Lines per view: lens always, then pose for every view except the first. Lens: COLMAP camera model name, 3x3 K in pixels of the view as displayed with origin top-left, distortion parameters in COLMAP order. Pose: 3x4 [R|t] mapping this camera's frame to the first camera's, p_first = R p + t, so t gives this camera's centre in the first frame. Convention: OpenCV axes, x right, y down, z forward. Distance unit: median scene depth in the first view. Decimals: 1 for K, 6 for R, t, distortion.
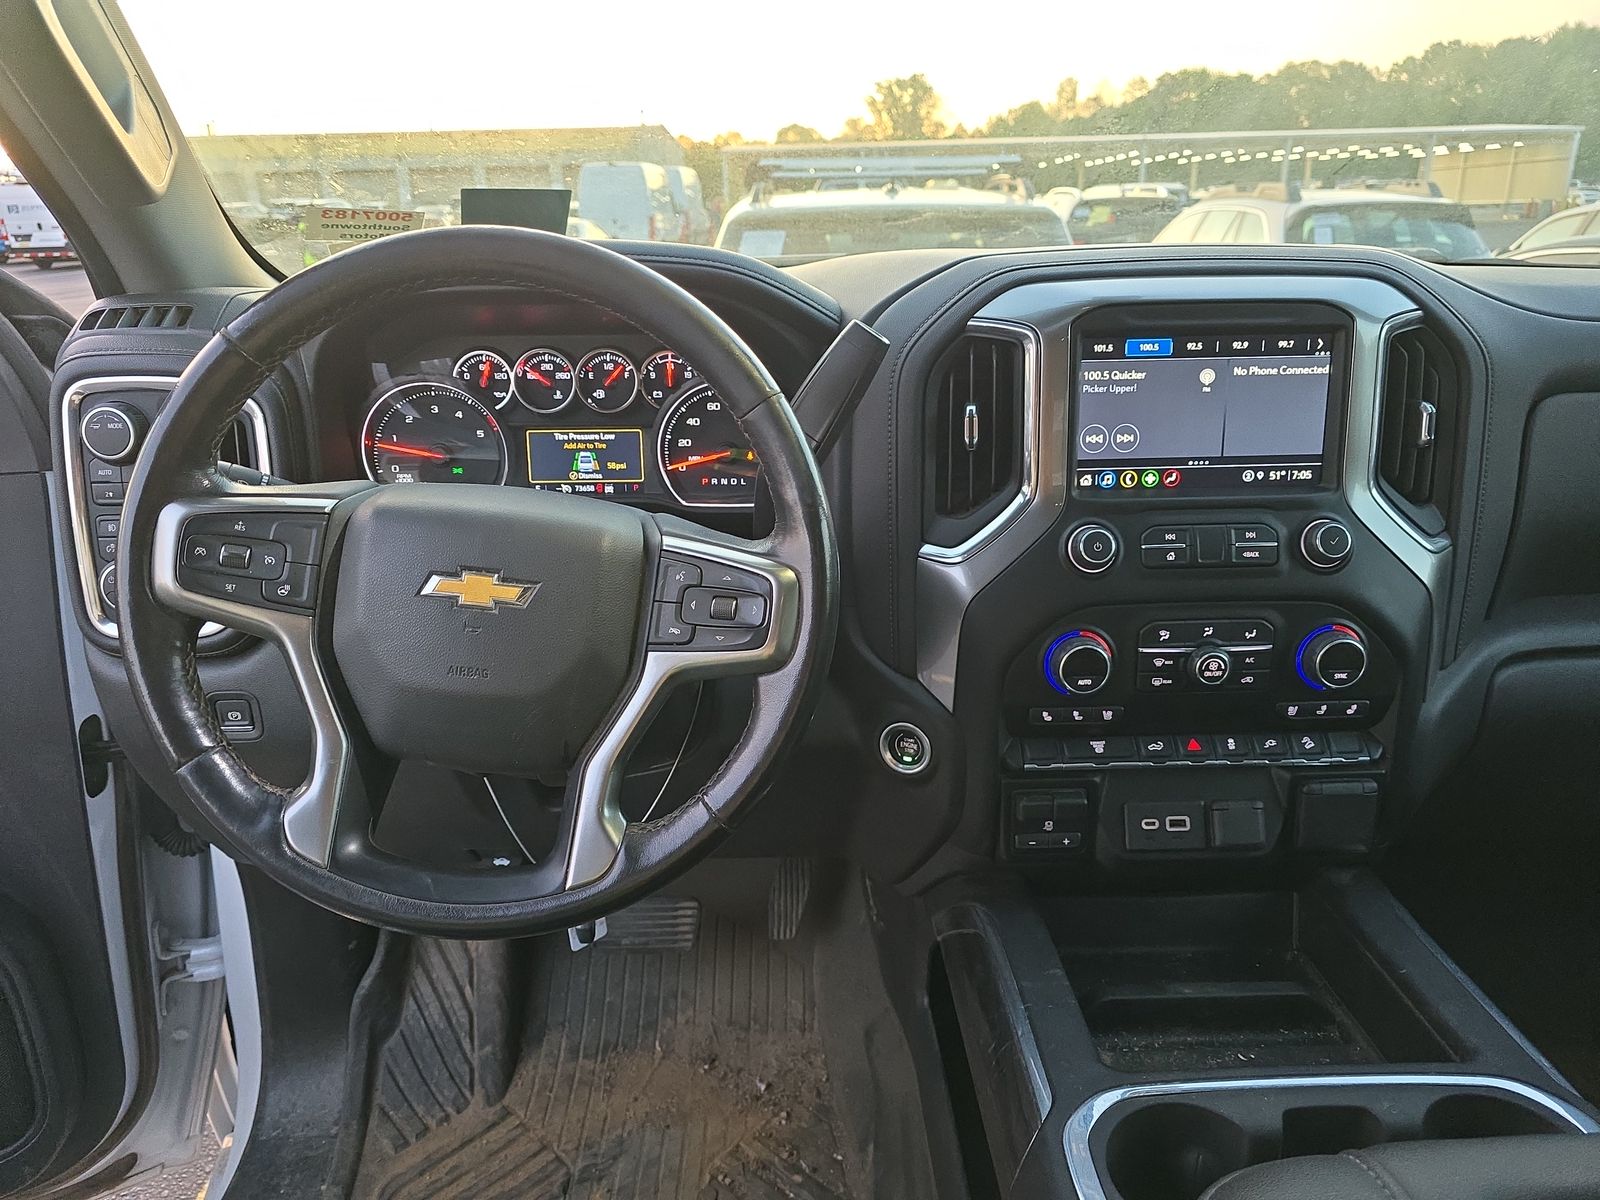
lens RADIAL K [[1070.8, 0, 800.9], [0, 1070.8, 624.5], [0, 0, 1]] dist [0.053307, -0.044943]
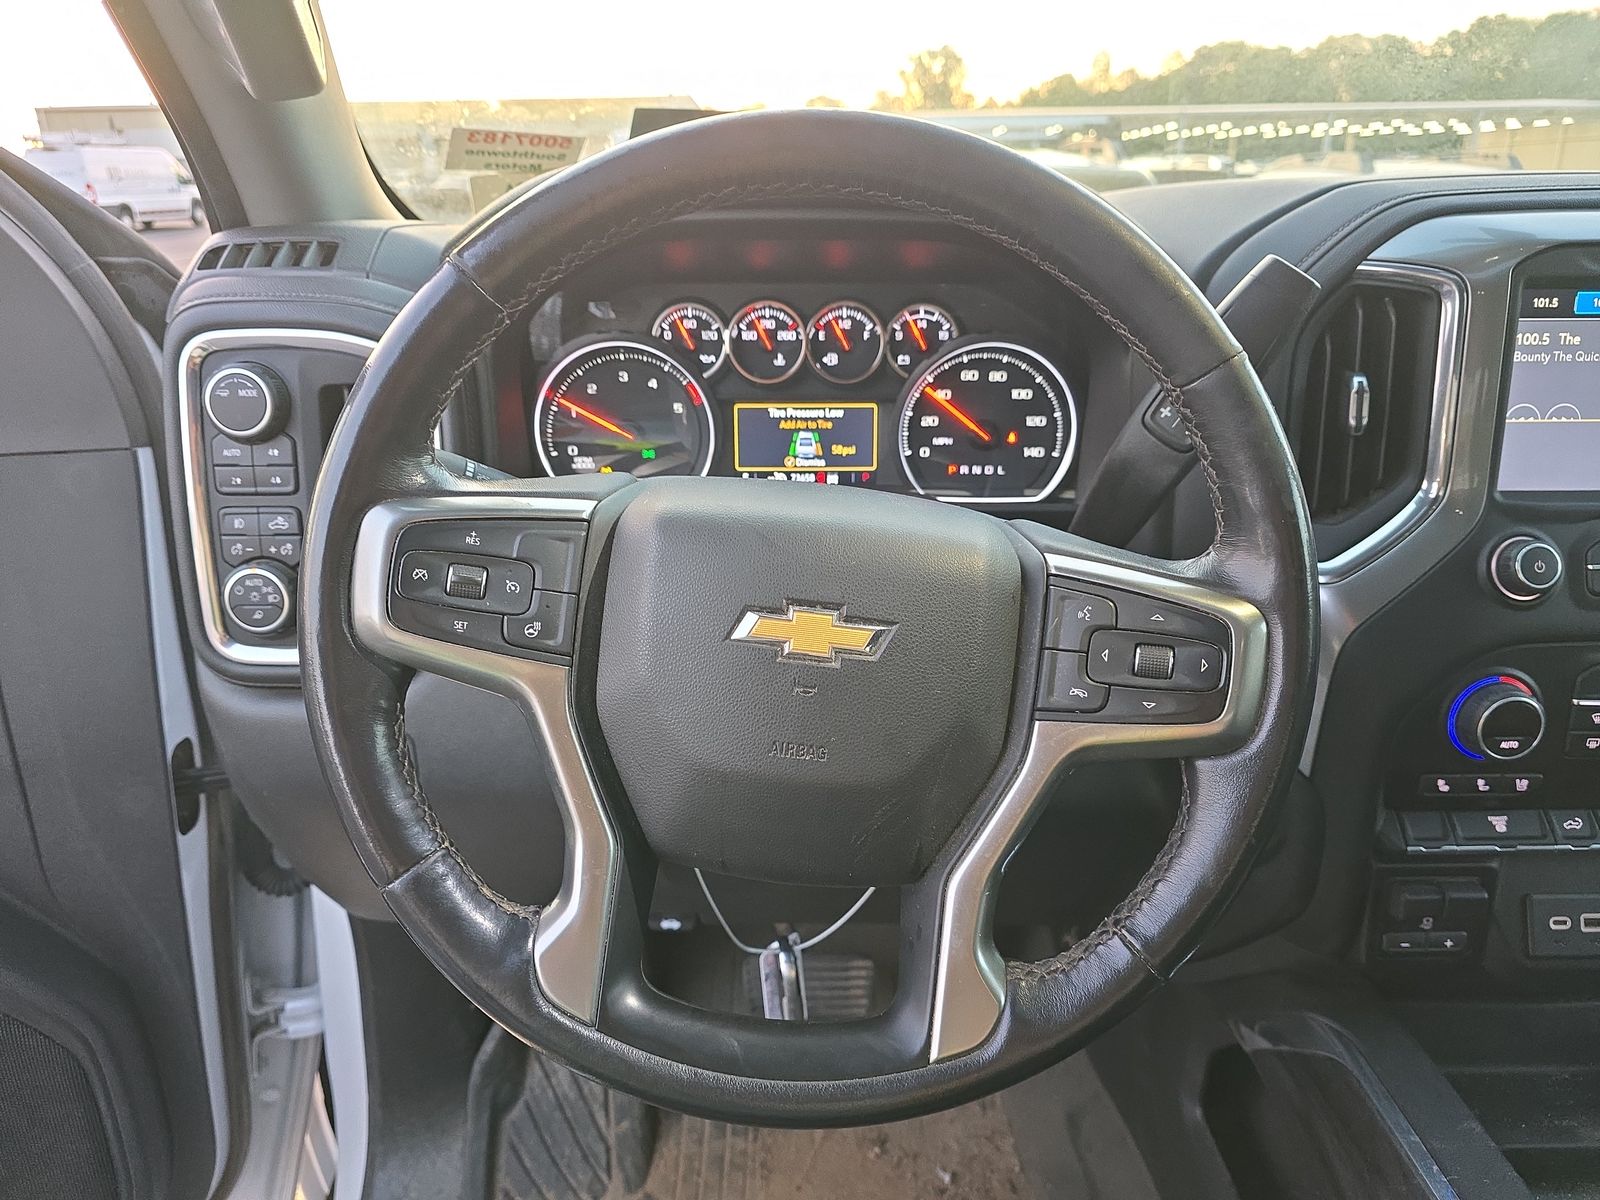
lens RADIAL K [[1084.2, 0, 807.3], [0, 1084.2, 624.6], [0, 0, 1]] dist [0.044972, -0.047297]
pose [[0.999798, 0.014228, -0.014166, -0.191496], [-0.013953, 0.999716, 0.019312, -0.033748], [0.014437, -0.019110, 0.999713, 0.193844]]
